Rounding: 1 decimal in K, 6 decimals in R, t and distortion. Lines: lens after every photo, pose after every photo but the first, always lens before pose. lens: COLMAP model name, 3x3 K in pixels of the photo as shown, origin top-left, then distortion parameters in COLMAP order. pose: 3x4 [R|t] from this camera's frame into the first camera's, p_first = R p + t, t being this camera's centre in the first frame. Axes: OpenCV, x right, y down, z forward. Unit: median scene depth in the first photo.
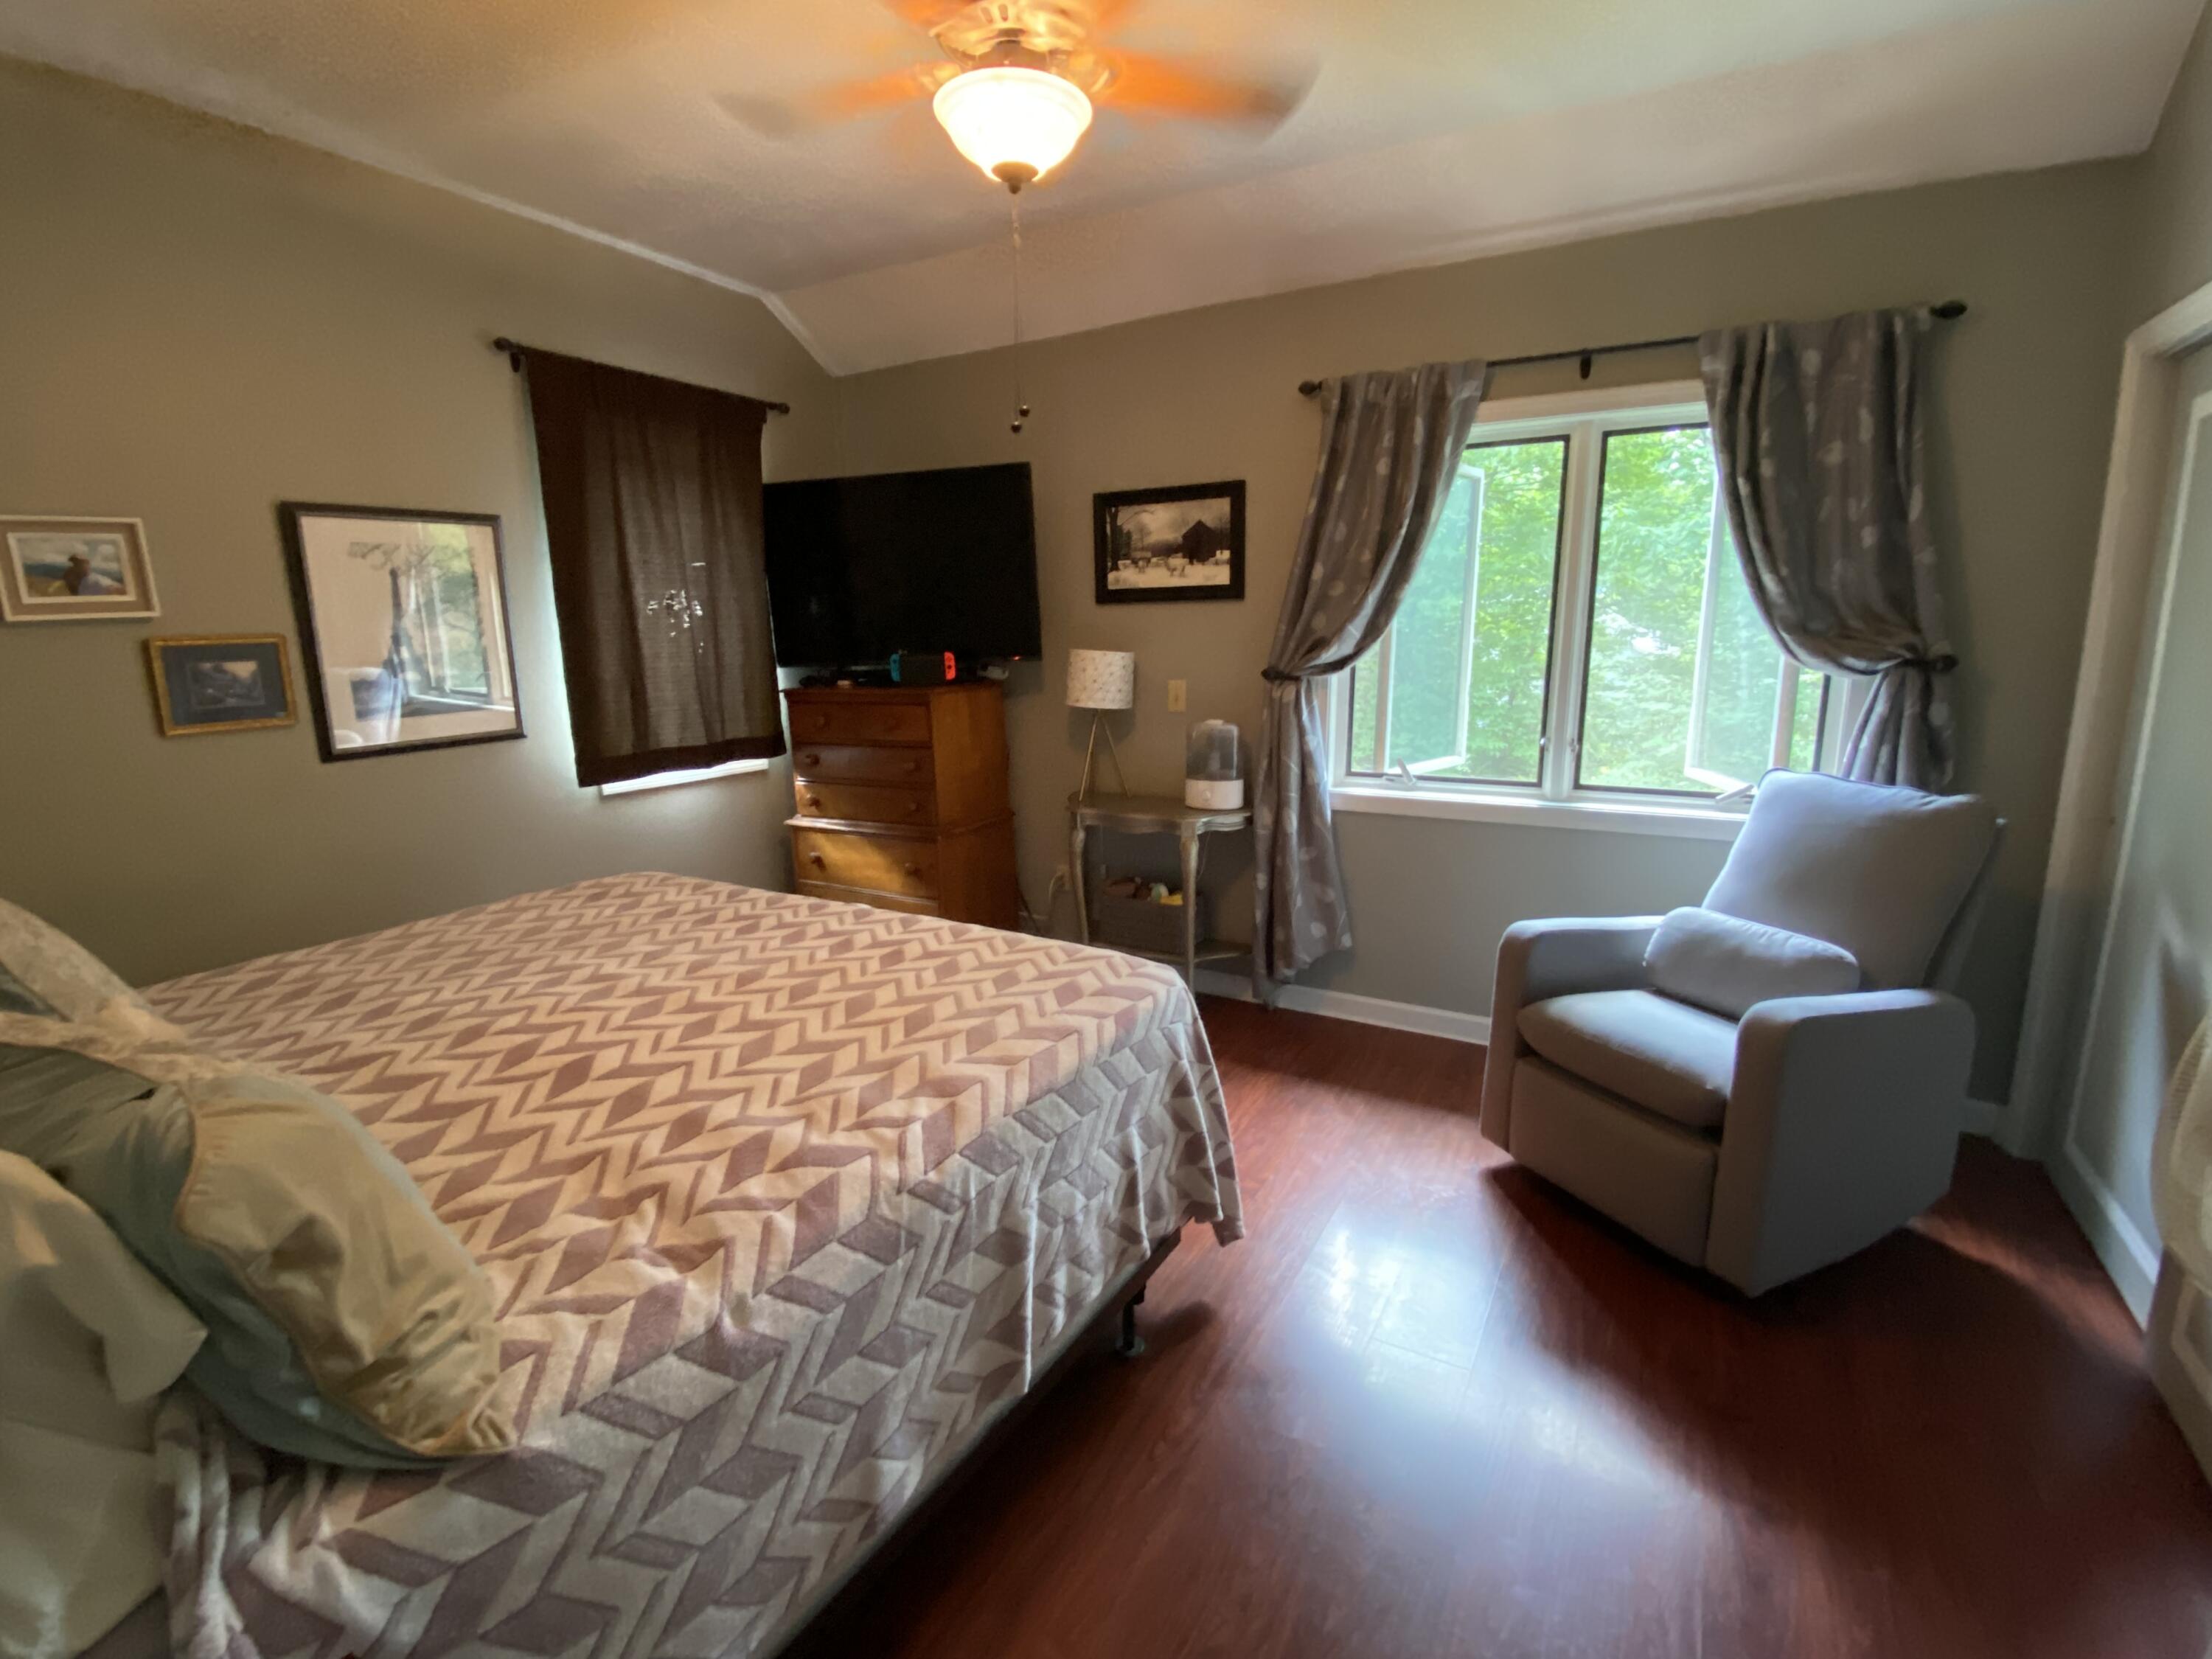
lens RADIAL K [[1005.7, 0, 1106.0], [0, 1005.7, 829.5], [0, 0, 1]] dist [0.016855, -0.020392]
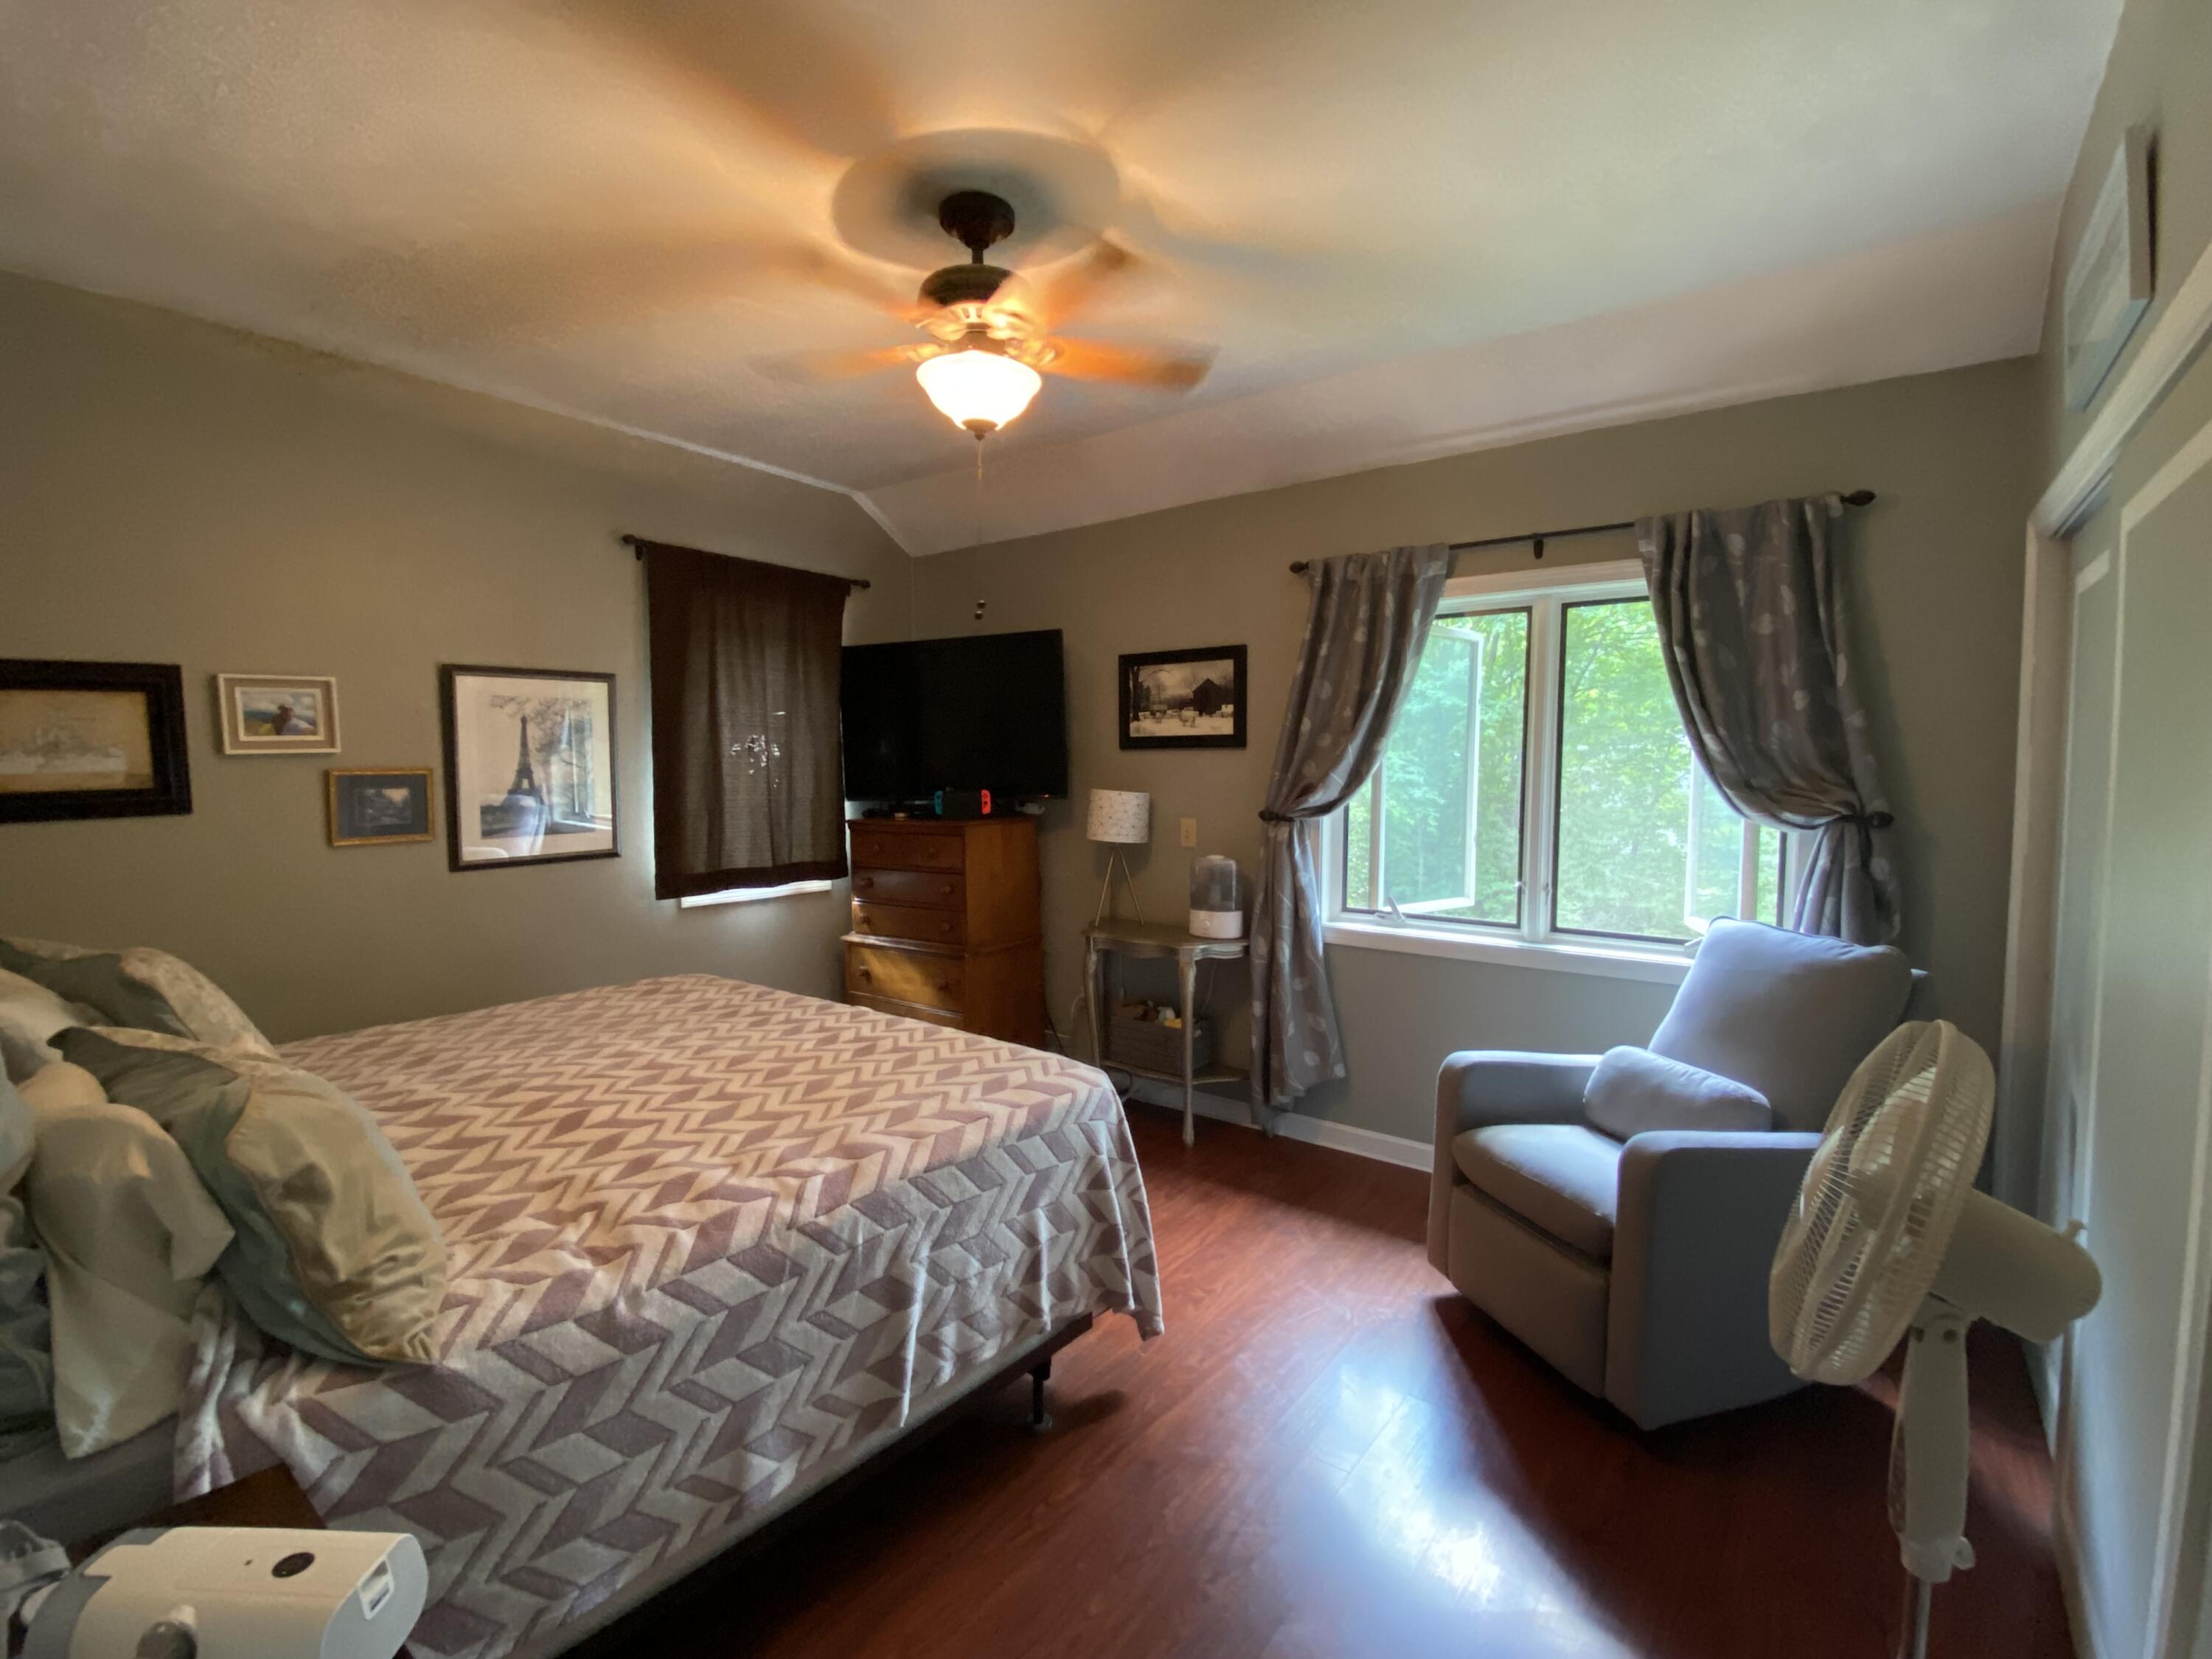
lens RADIAL K [[1007.5, 0, 1106.0], [0, 1007.5, 829.5], [0, 0, 1]] dist [0.016026, -0.016612]
pose [[0.992237, 0.022864, -0.122239, 0.199441], [-0.038837, 0.990763, -0.129925, 0.014213], [0.118139, 0.133664, 0.983960, -0.146938]]
